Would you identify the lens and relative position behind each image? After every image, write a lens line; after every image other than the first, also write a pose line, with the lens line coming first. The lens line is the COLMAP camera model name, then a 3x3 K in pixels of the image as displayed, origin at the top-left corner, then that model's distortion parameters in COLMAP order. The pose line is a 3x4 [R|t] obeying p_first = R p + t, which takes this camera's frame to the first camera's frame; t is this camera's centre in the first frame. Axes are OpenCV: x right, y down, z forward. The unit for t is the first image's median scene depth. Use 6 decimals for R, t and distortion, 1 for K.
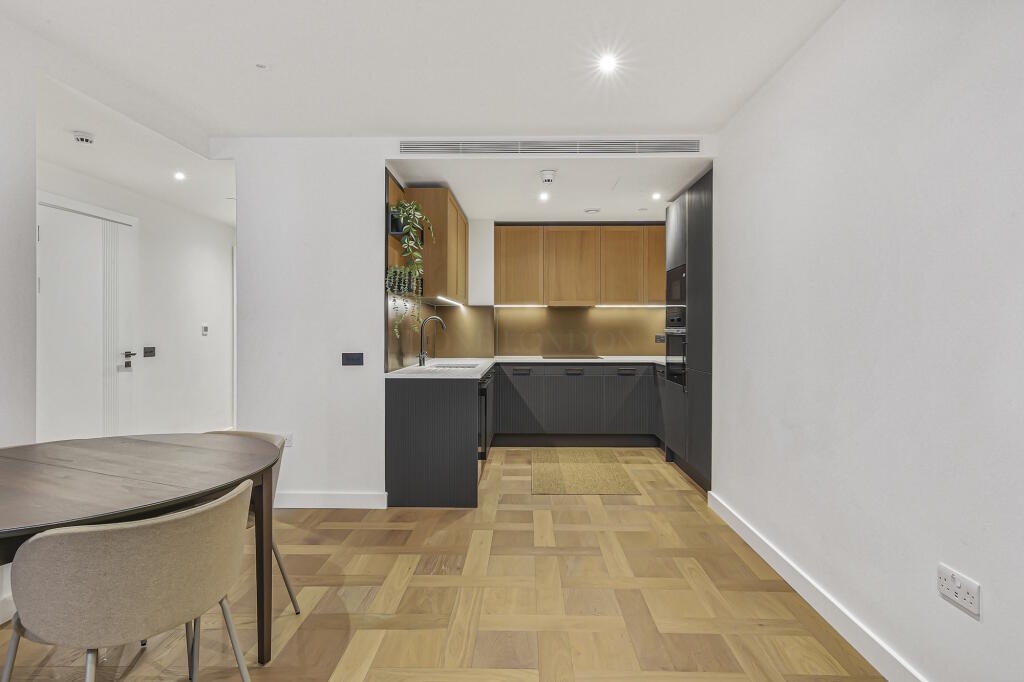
lens RADIAL K [[542.2, 0, 517.4], [0, 542.2, 329.8], [0, 0, 1]] dist [0.023044, 0.000203]
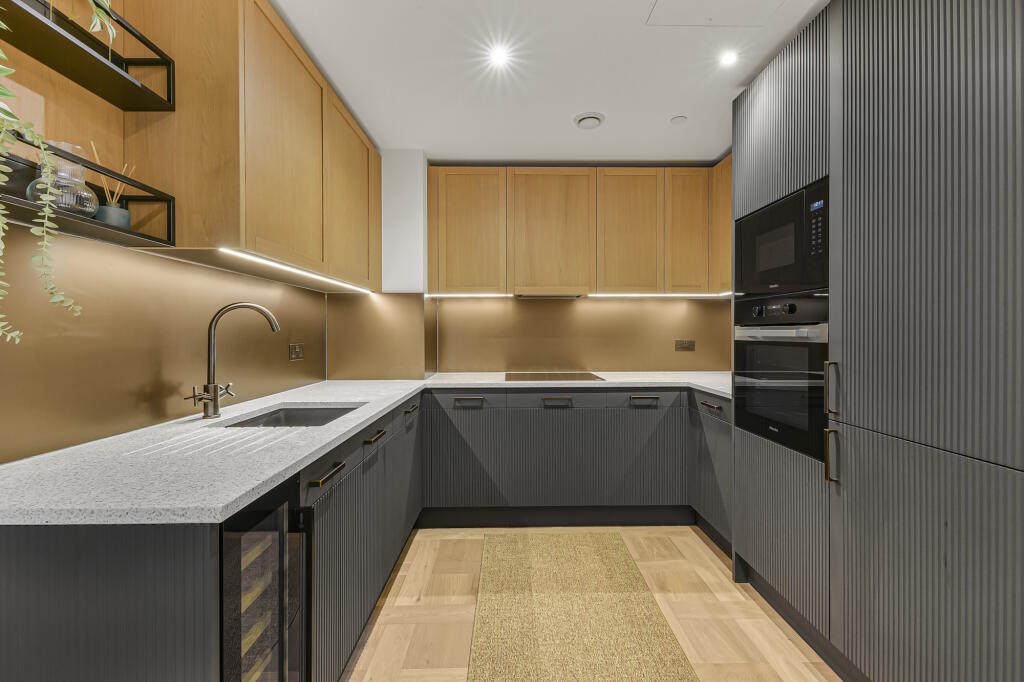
lens RADIAL K [[438.1, 0, 509.9], [0, 438.1, 335.0], [0, 0, 1]] dist [0.000079, 0.000128]
pose [[0.999550, -0.003496, 0.029807, 0.040429], [0.003291, 0.999971, 0.006923, -0.000596], [-0.029831, -0.006822, 0.999532, 0.540287]]
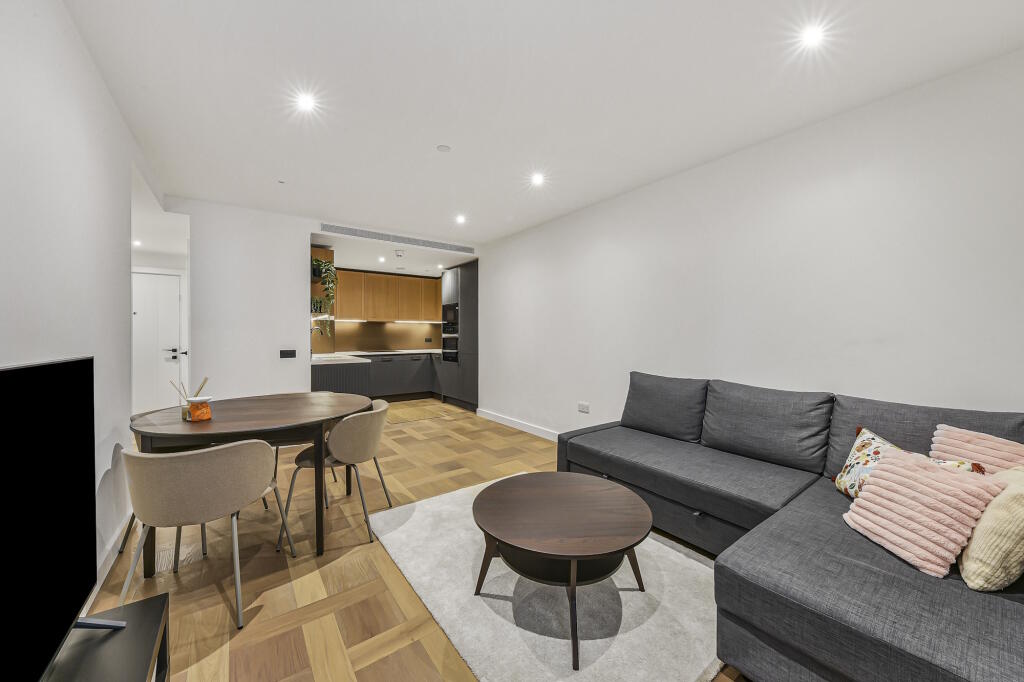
lens RADIAL K [[365.6, 0, 514.7], [0, 365.6, 336.8], [0, 0, 1]] dist [-0.002162, -0.000558]
pose [[0.789868, -0.004824, 0.613258, -0.300362], [0.002085, 0.999984, 0.005181, -0.000310], [-0.613273, -0.002813, 0.789866, -0.178299]]
